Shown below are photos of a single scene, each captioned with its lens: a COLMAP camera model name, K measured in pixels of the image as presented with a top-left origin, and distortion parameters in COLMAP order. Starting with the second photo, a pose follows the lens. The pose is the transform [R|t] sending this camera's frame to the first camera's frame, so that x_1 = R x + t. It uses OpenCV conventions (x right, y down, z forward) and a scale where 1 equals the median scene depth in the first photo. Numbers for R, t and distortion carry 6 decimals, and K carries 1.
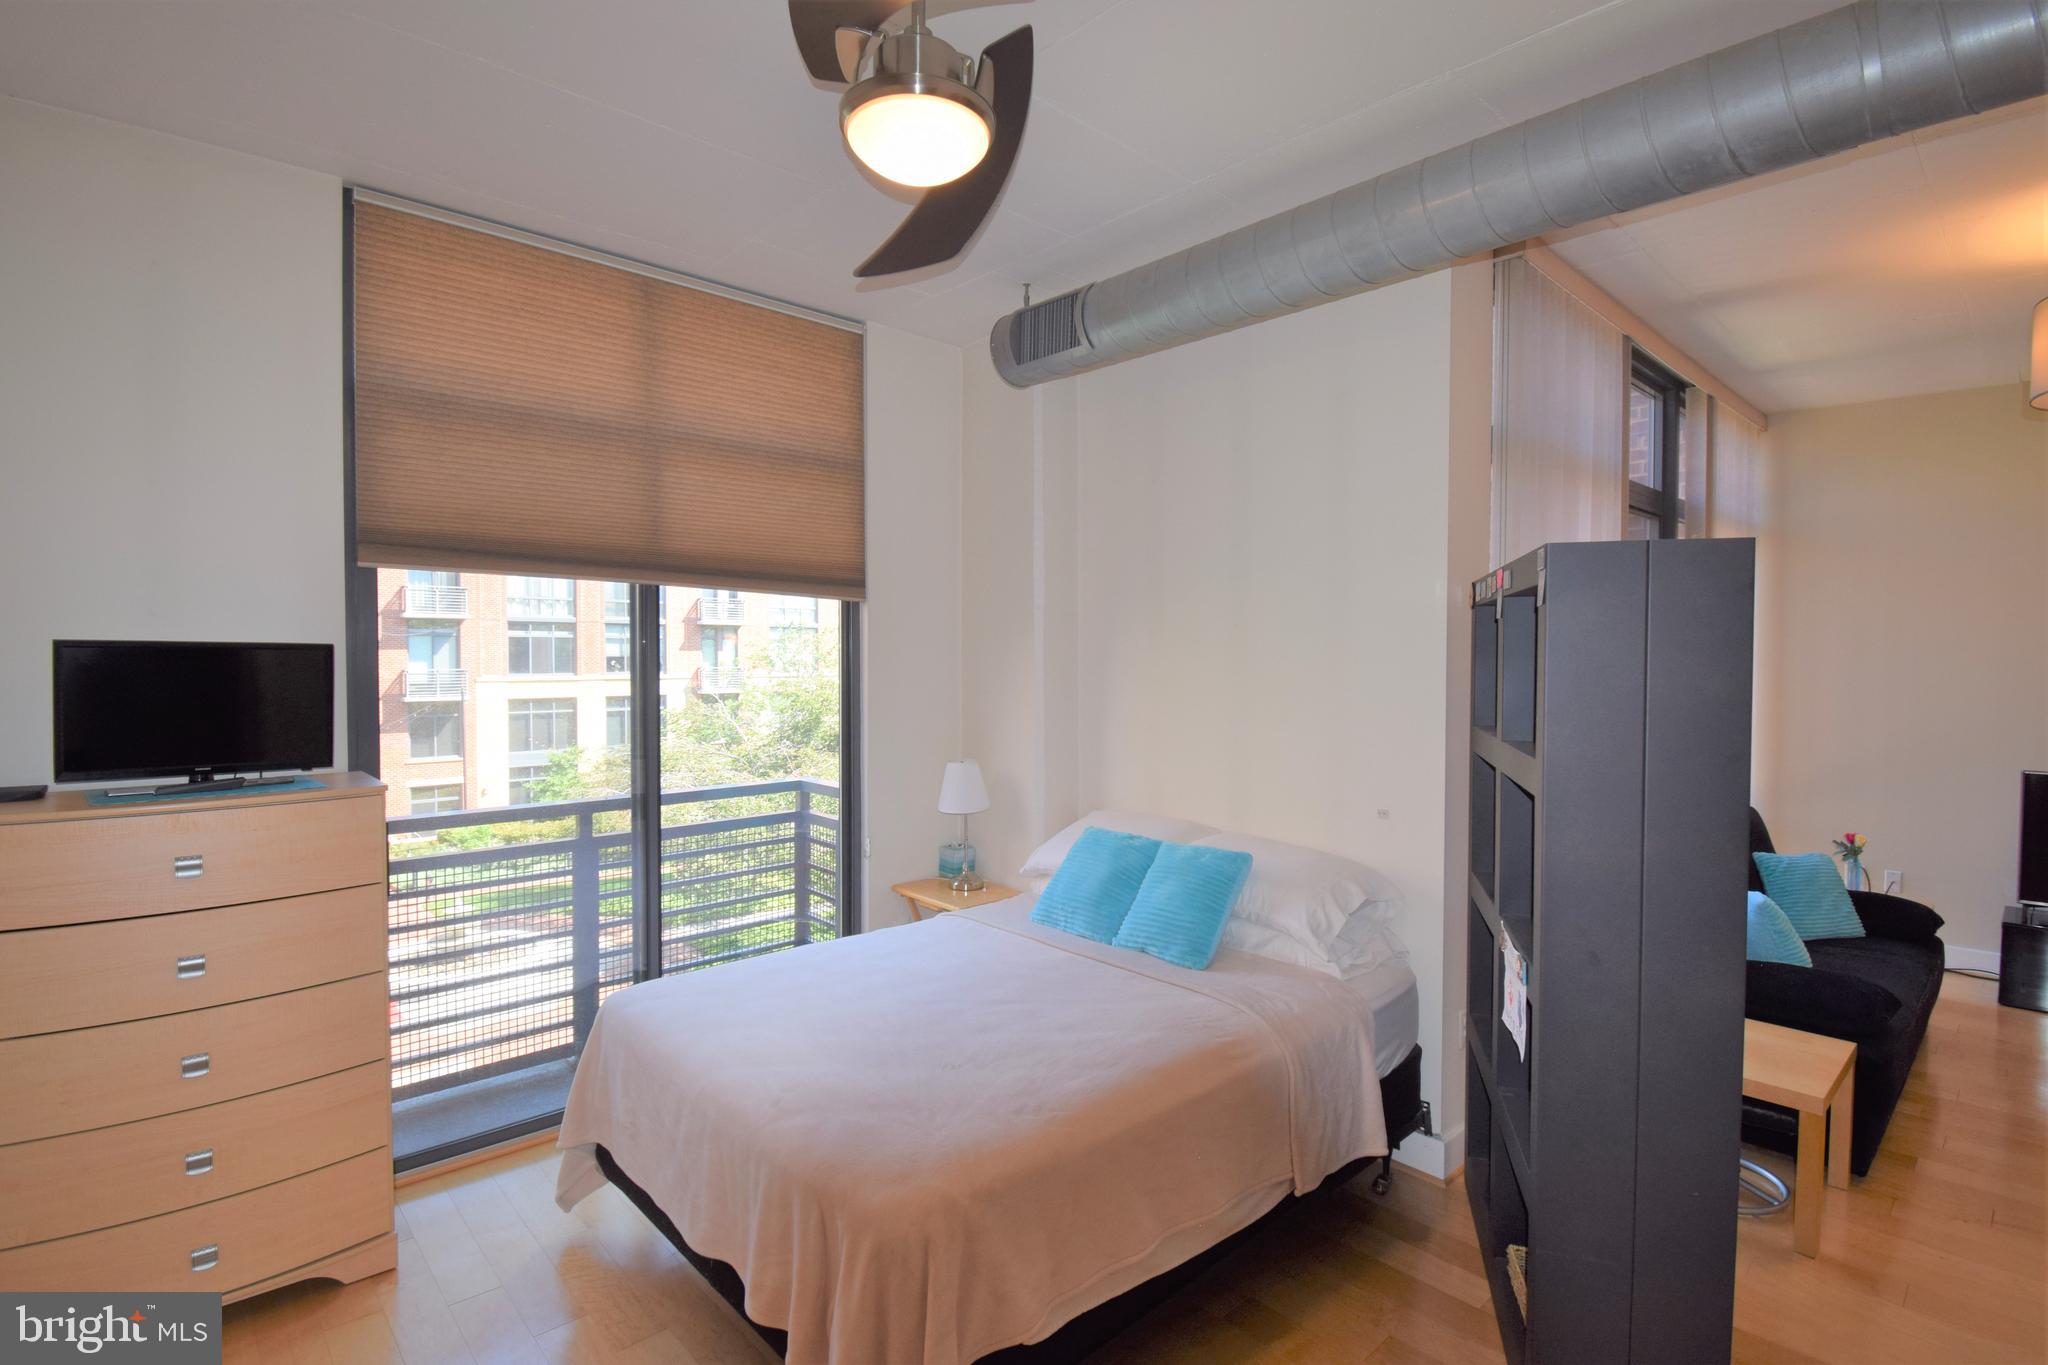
lens RADIAL K [[964.6, 0, 1051.8], [0, 964.6, 679.3], [0, 0, 1]] dist [0.023130, -0.029992]
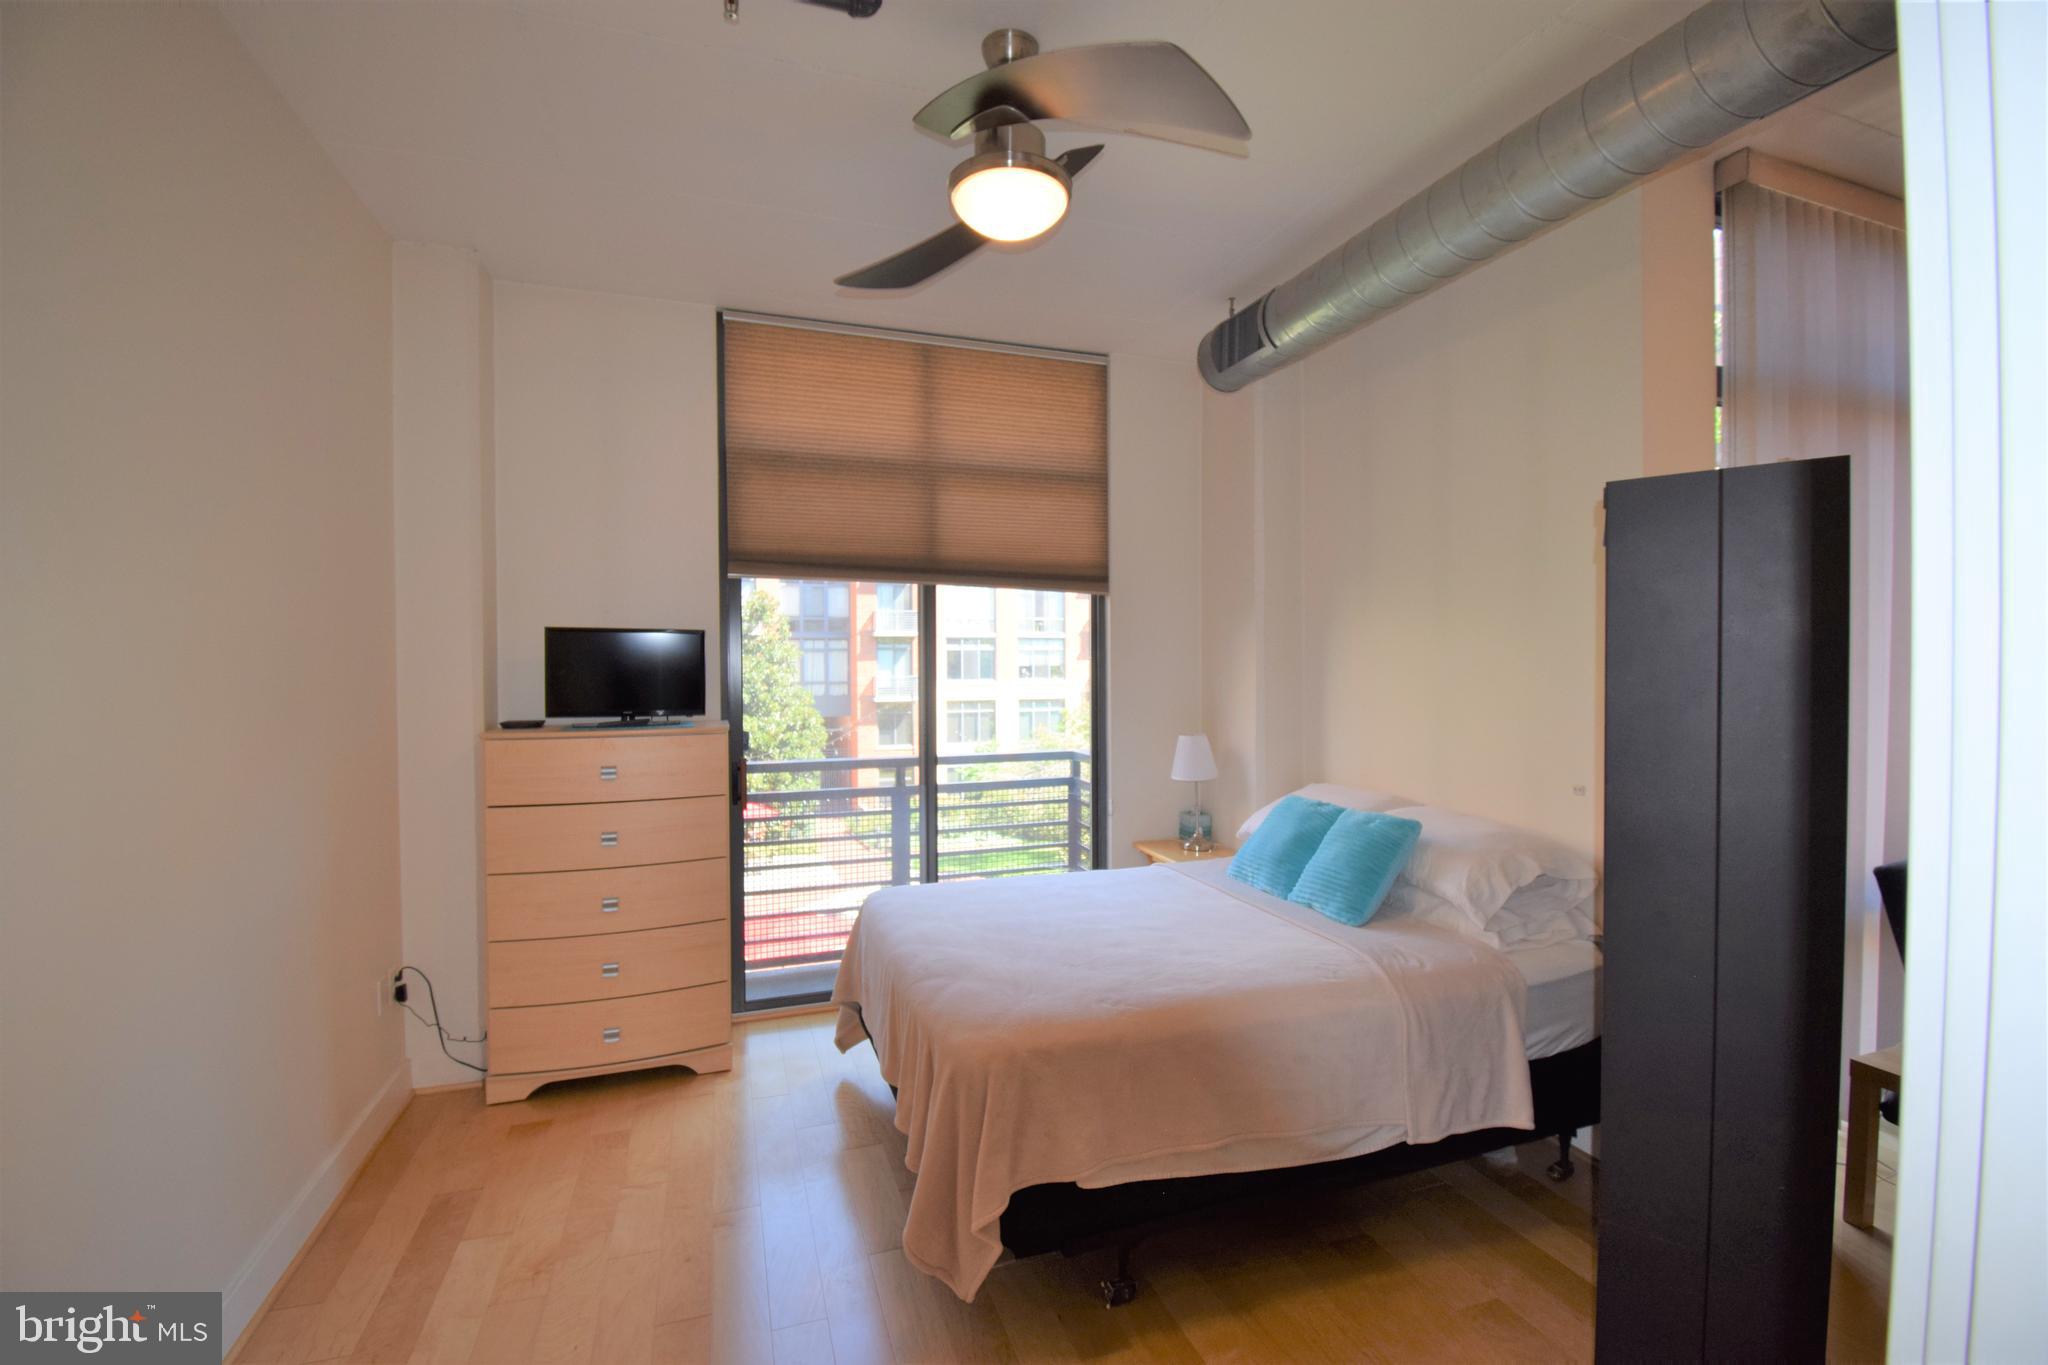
lens RADIAL K [[894.9, 0, 1039.1], [0, 894.9, 679.4], [0, 0, 1]] dist [0.017768, -0.024014]
pose [[0.916246, -0.000108, -0.400615, 0.196958], [-0.002866, 0.999973, -0.006824, 0.035386], [0.400605, 0.007401, 0.916221, -0.022235]]
